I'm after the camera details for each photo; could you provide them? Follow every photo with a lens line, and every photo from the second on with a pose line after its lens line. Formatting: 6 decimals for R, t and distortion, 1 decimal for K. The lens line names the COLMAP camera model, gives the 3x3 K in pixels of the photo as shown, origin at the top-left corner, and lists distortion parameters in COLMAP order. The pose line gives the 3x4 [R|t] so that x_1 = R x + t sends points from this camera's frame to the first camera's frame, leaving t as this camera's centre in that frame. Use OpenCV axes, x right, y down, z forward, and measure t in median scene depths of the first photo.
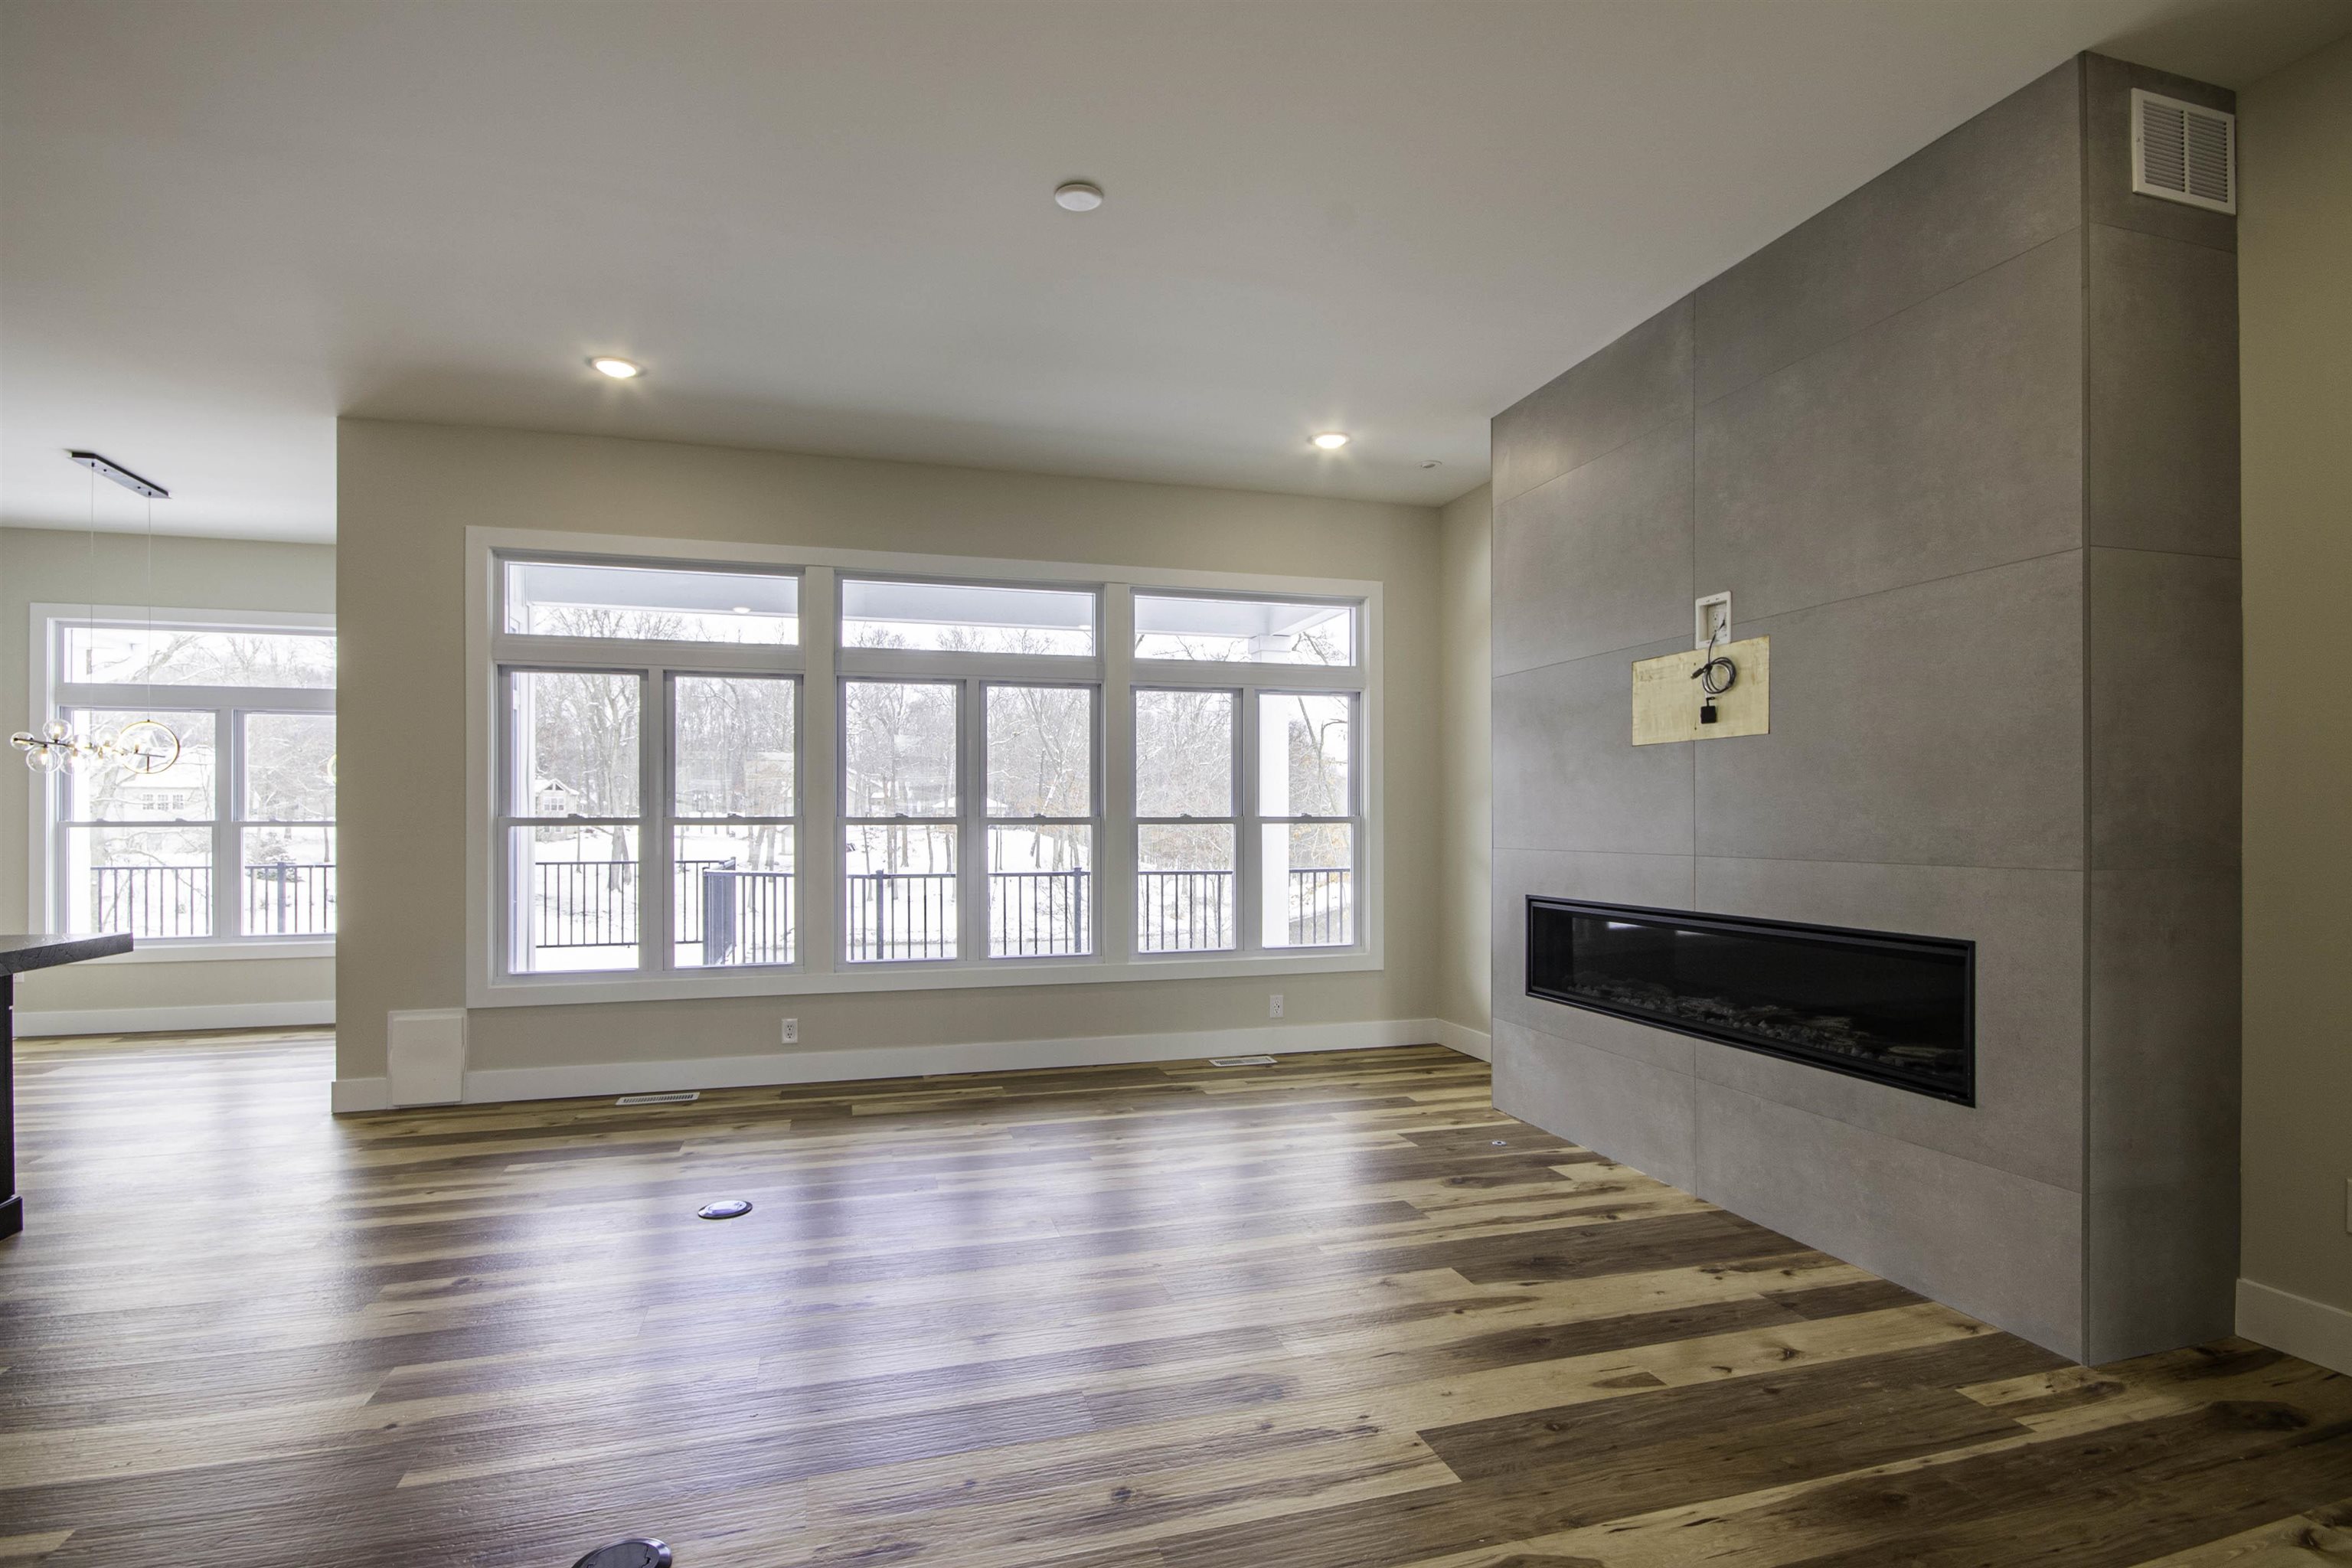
lens RADIAL K [[1116.7, 0, 1156.4], [0, 1116.7, 819.5], [0, 0, 1]] dist [0.000589, 0.000171]
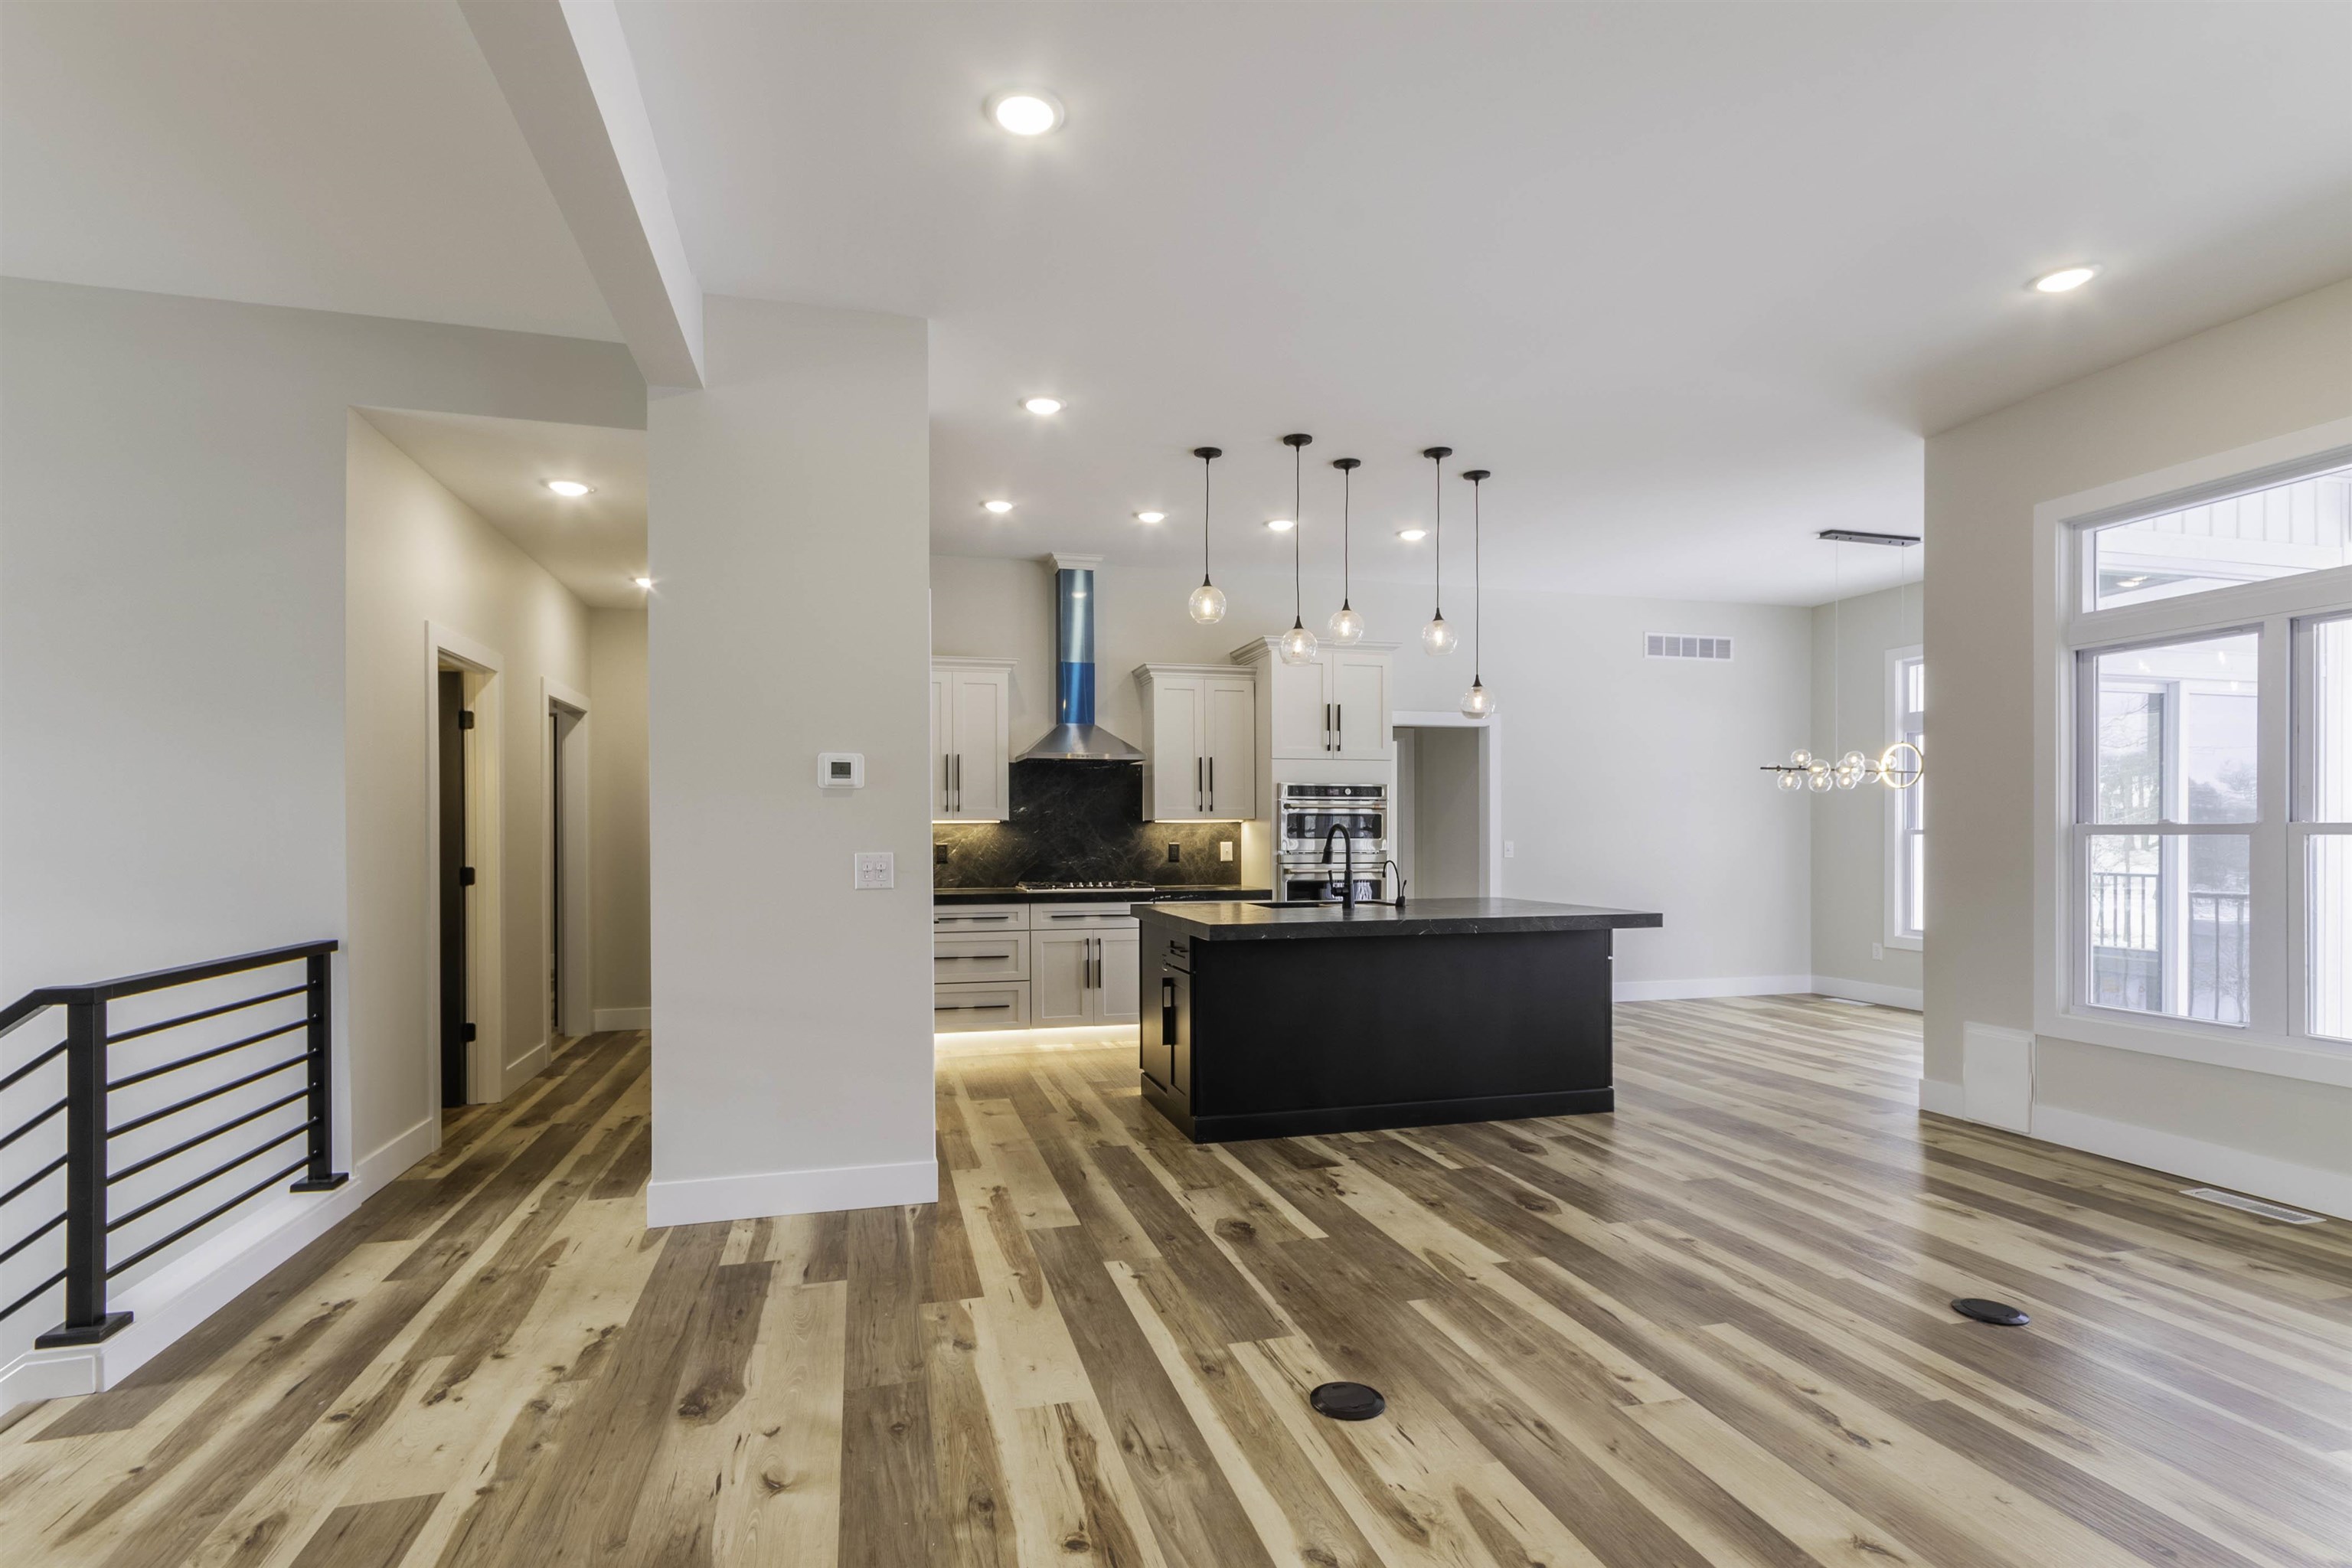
lens RADIAL K [[1116.7, 0, 1156.4], [0, 1116.7, 819.5], [0, 0, 1]] dist [0.000589, 0.000171]
pose [[-0.019174, -0.010886, -0.999757, 0.344490], [0.006160, 0.999920, -0.011006, -0.000044], [0.999797, -0.006369, -0.019106, 0.334356]]
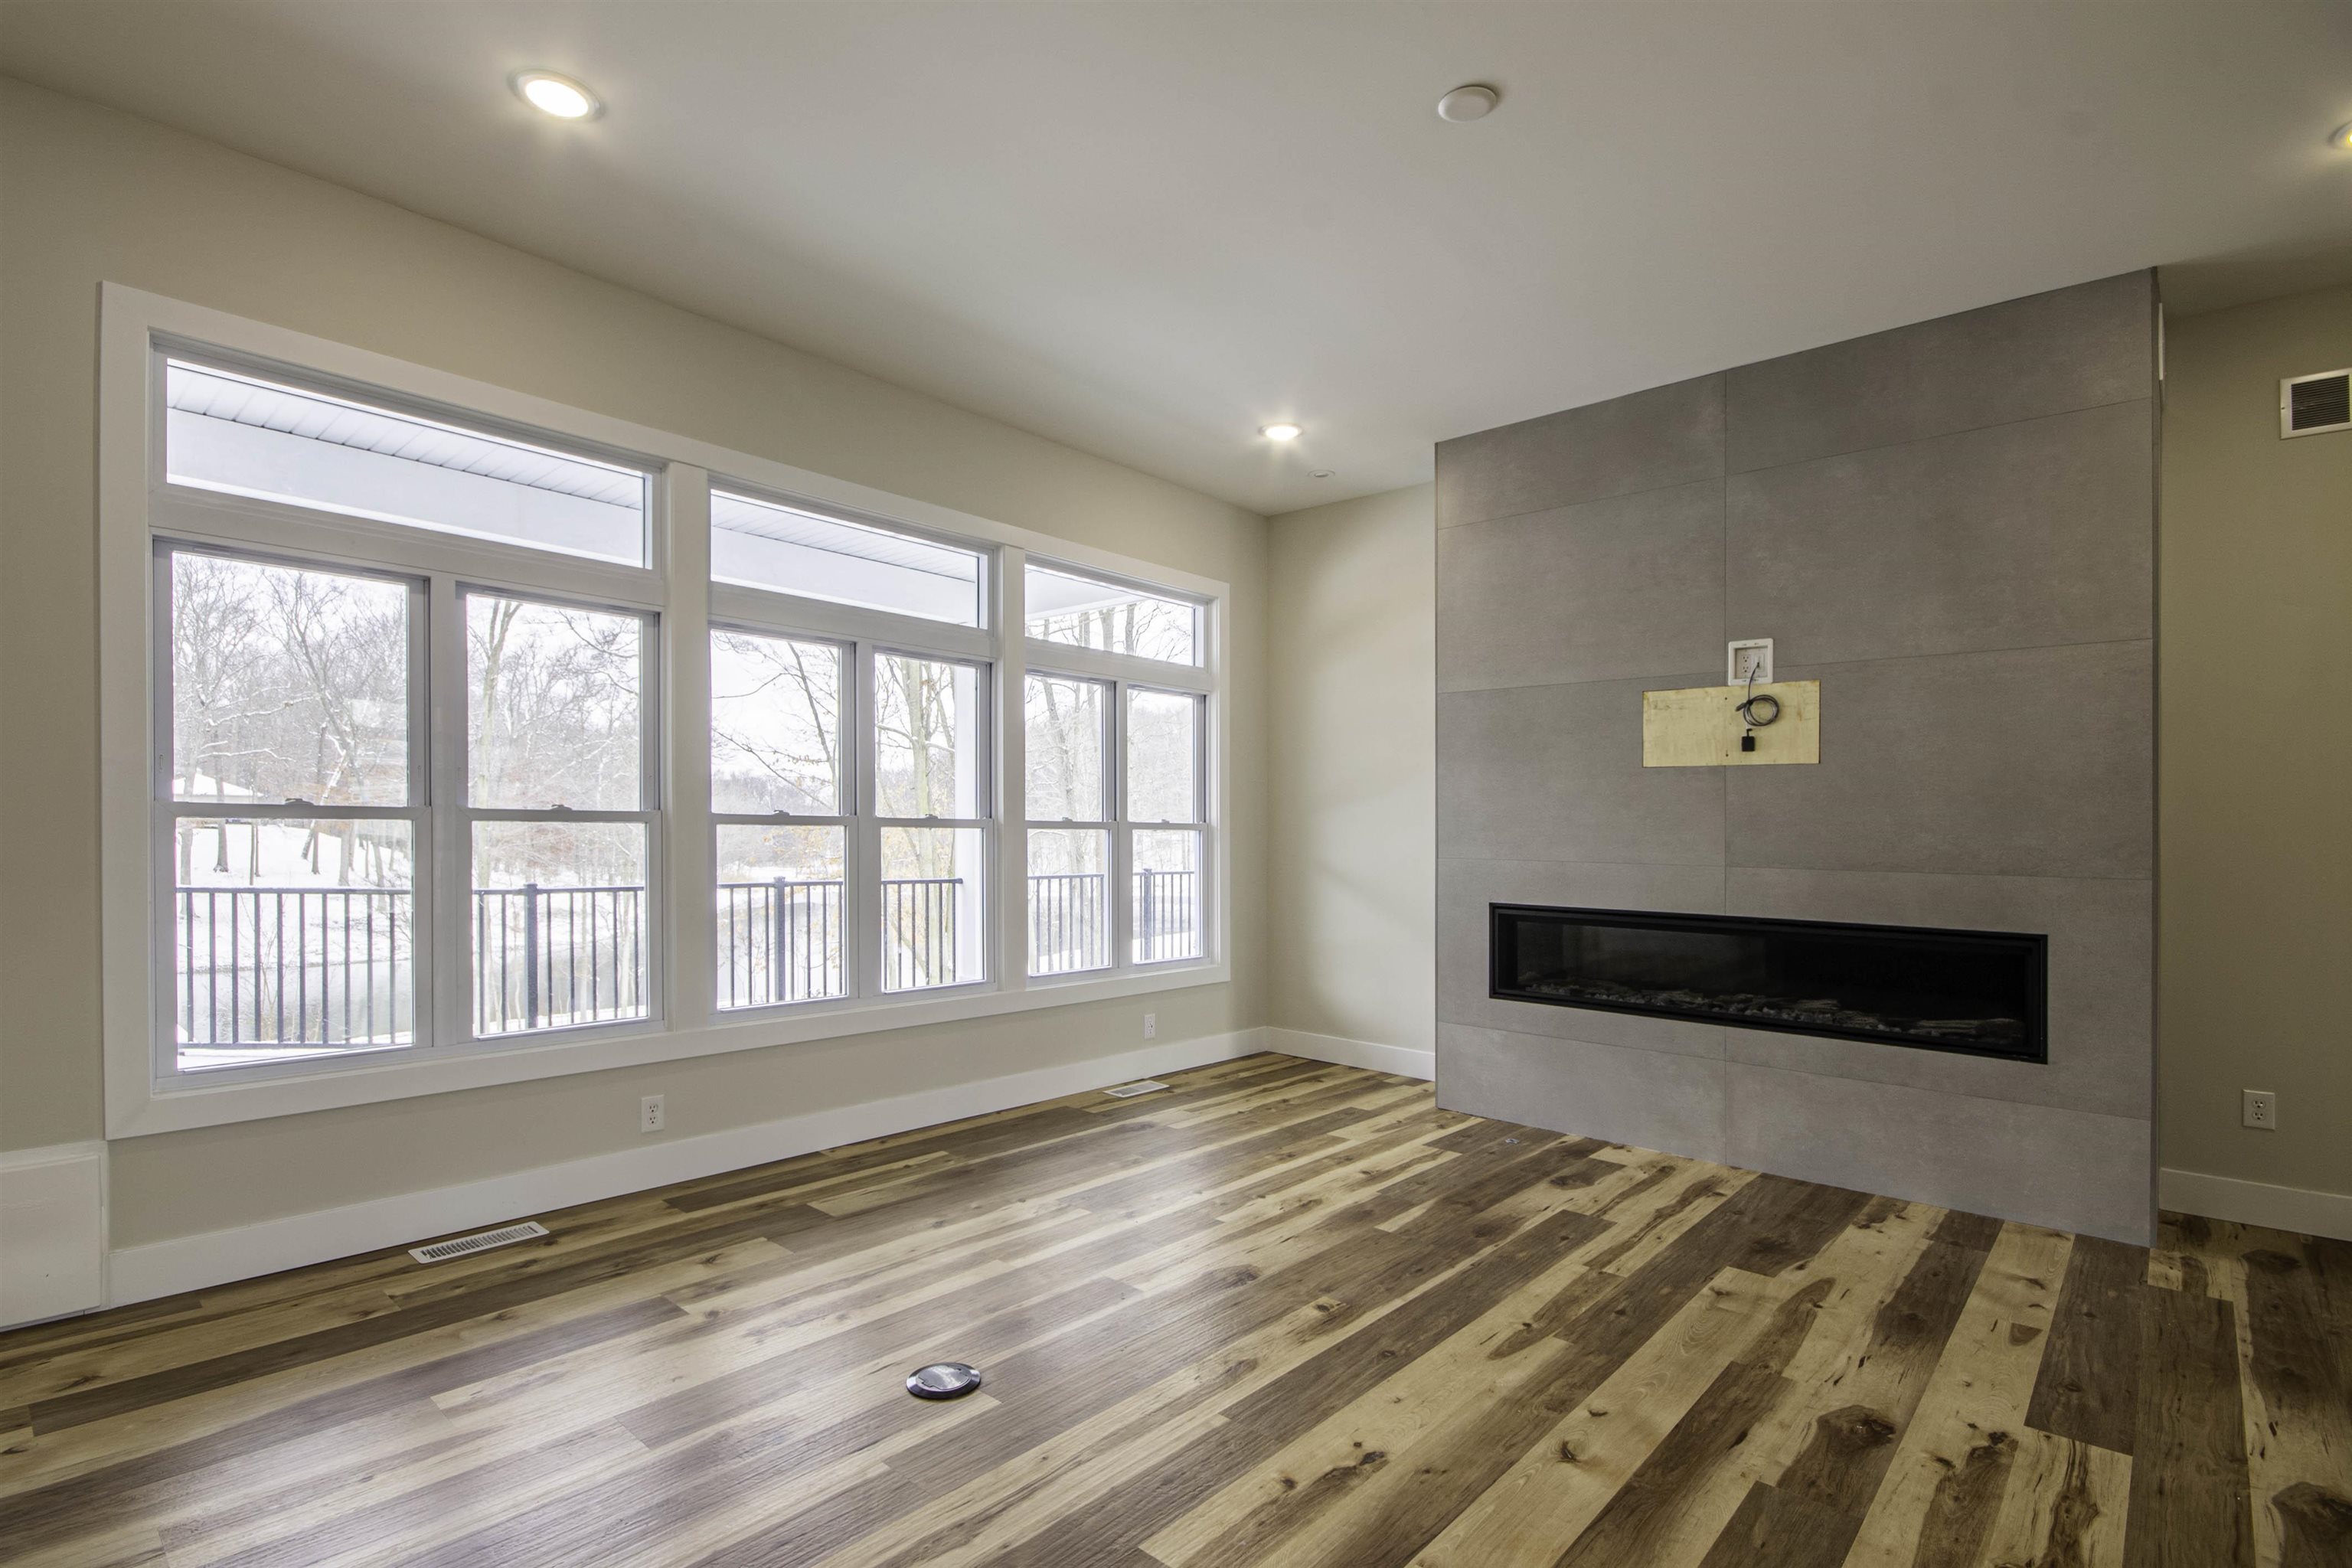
lens RADIAL K [[1123.2, 0, 1145.9], [0, 1123.2, 834.9], [0, 0, 1]] dist [-0.000034, -0.000696]
pose [[0.853155, 0.012303, 0.521513, -0.518662], [-0.018040, 0.999820, 0.005924, 0.003145], [-0.521346, -0.014462, 0.853223, 0.276426]]
